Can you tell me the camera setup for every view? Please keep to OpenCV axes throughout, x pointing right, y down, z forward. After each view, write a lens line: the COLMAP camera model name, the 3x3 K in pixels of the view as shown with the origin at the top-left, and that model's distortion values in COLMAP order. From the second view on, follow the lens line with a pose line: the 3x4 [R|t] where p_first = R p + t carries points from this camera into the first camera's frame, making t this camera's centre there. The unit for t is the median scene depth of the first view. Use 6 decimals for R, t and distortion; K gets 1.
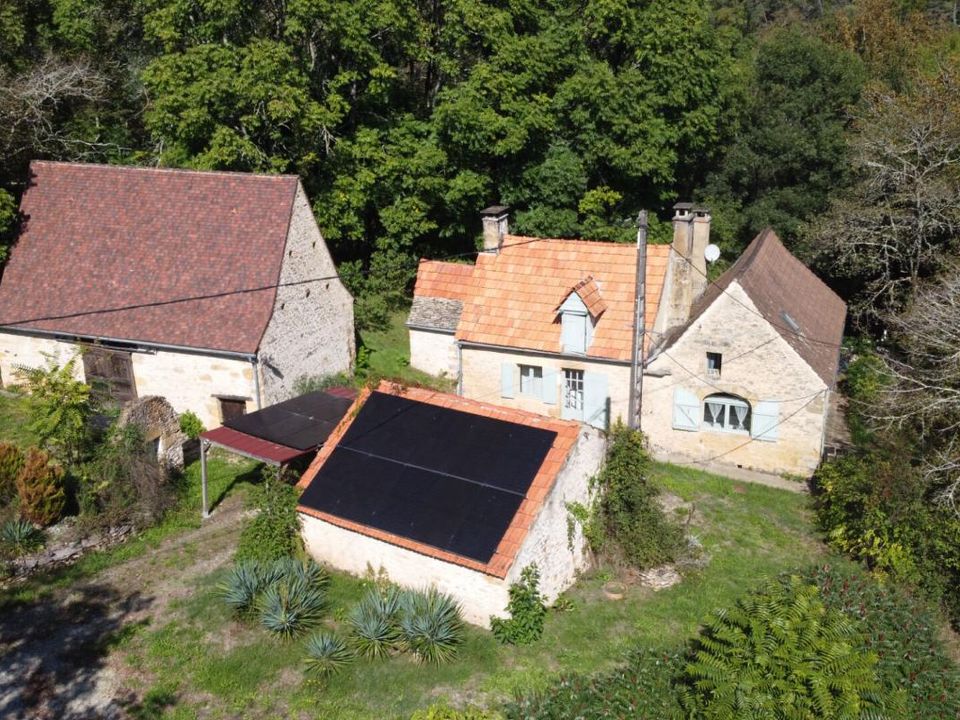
lens RADIAL K [[985.8, 0, 472.3], [0, 985.8, 361.8], [0, 0, 1]] dist [0.067575, -0.027126]
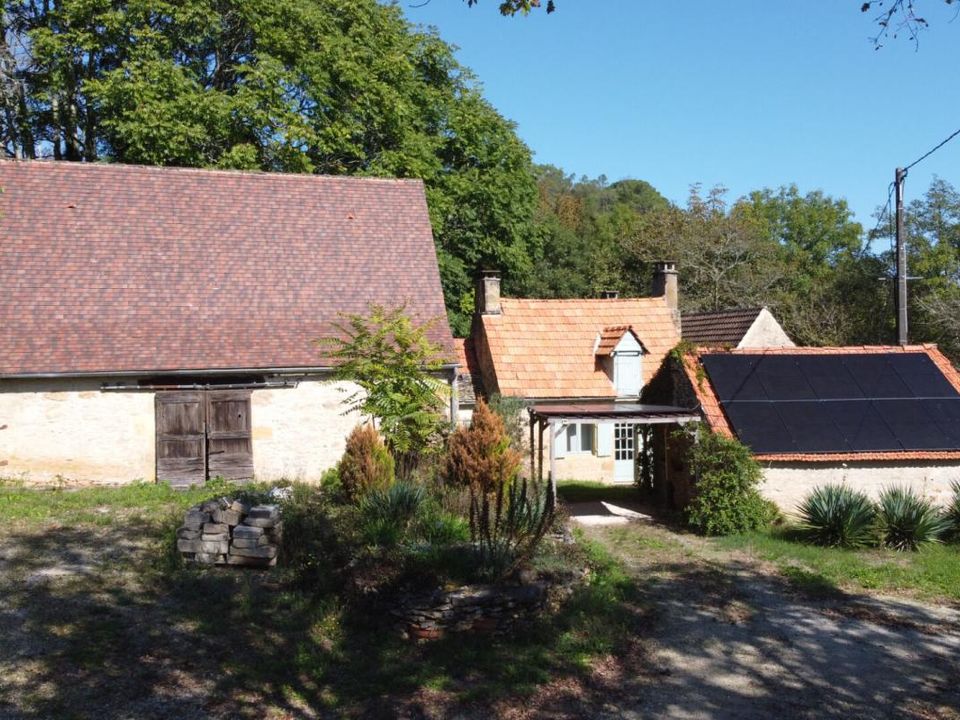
lens RADIAL K [[985.8, 0, 472.3], [0, 985.8, 361.8], [0, 0, 1]] dist [0.067575, -0.027126]
pose [[0.779976, -0.003503, 0.625800, -0.654990], [0.188523, 0.954847, -0.229624, 0.161096], [-0.596739, 0.297078, 0.745418, 0.370811]]
